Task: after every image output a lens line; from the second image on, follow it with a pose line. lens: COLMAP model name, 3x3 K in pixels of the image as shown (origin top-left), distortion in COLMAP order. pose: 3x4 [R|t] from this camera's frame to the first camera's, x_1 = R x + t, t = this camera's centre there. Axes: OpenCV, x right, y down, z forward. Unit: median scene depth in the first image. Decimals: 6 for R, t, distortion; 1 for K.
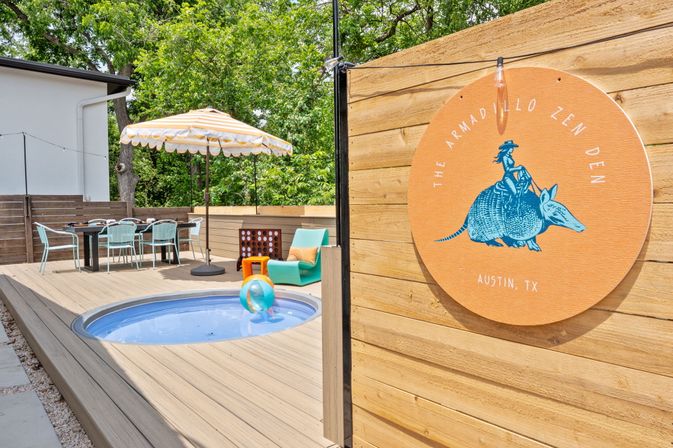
lens RADIAL K [[462.2, 0, 317.3], [0, 462.2, 234.1], [0, 0, 1]] dist [-0.011729, 0.001961]
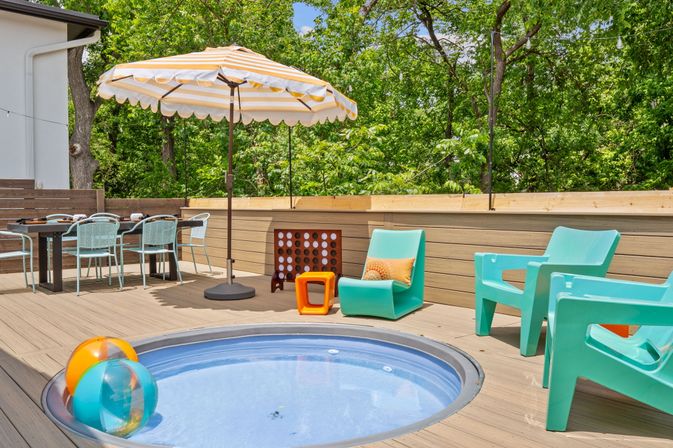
lens RADIAL K [[564.4, 0, 310.8], [0, 564.4, 237.0], [0, 0, 1]] dist [-0.004744, 0.001741]
pose [[0.999939, 0.007150, 0.008369, -0.122723], [-0.007136, 0.999973, -0.001738, 0.000730], [-0.008381, 0.001678, 0.999963, 0.180866]]
